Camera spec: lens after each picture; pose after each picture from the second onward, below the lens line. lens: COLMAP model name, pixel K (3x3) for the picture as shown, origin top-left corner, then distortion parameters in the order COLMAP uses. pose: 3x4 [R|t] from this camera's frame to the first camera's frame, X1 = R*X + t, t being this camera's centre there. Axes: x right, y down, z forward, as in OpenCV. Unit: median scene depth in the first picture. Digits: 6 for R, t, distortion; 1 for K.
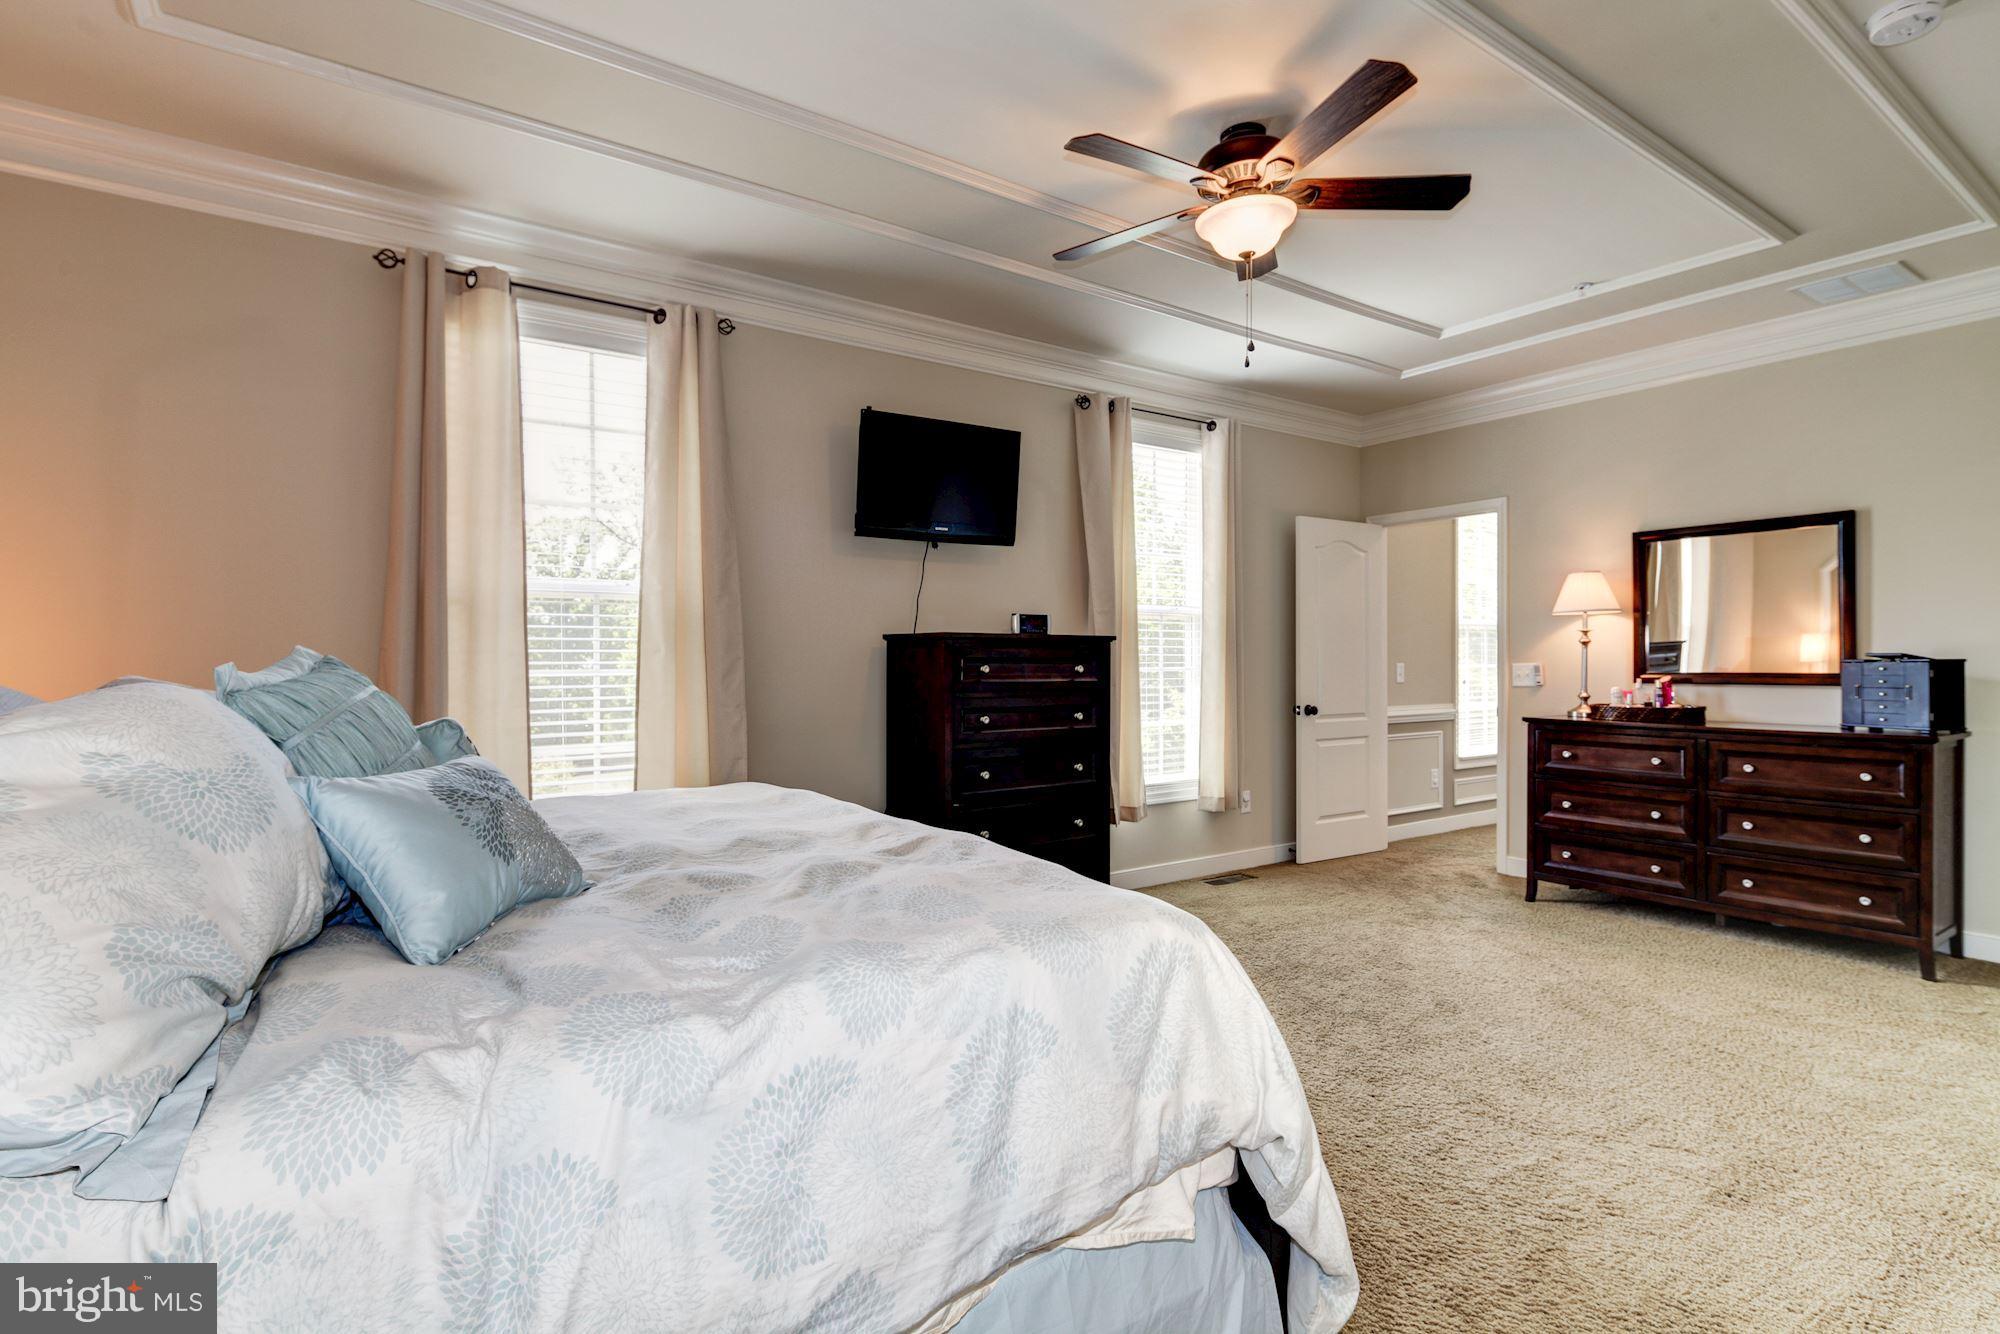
lens RADIAL K [[967.4, 0, 995.6], [0, 967.4, 658.2], [0, 0, 1]] dist [0.002247, -0.001838]
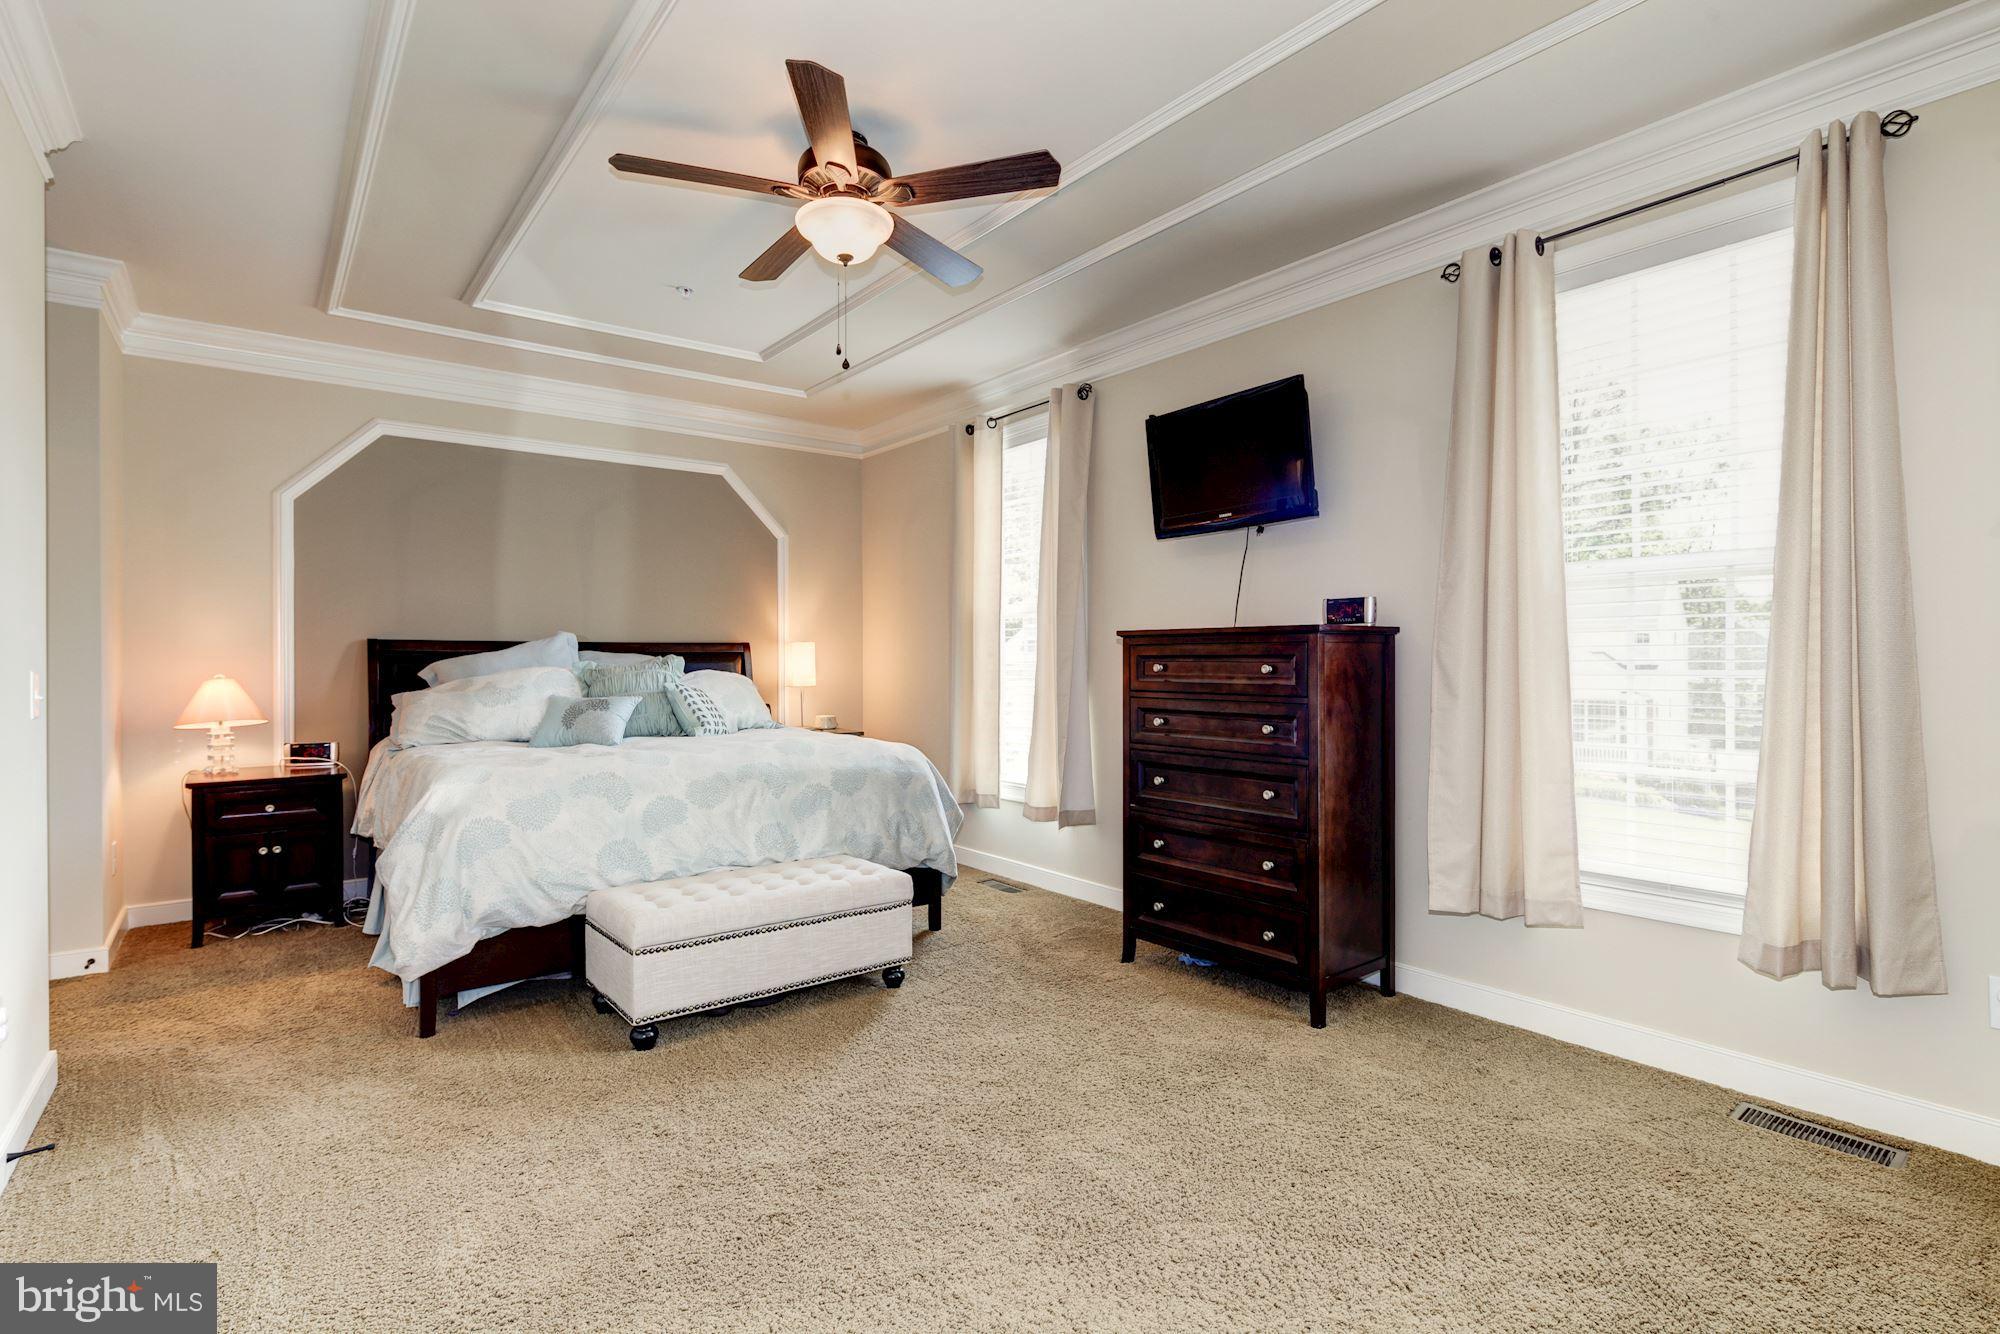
lens RADIAL K [[967.4, 0, 995.6], [0, 967.4, 658.2], [0, 0, 1]] dist [0.002247, -0.001838]
pose [[0.033282, -0.000728, -0.999446, 0.877174], [0.001342, 0.999999, -0.000684, 0.002454], [0.999445, -0.001319, 0.033283, 0.772162]]
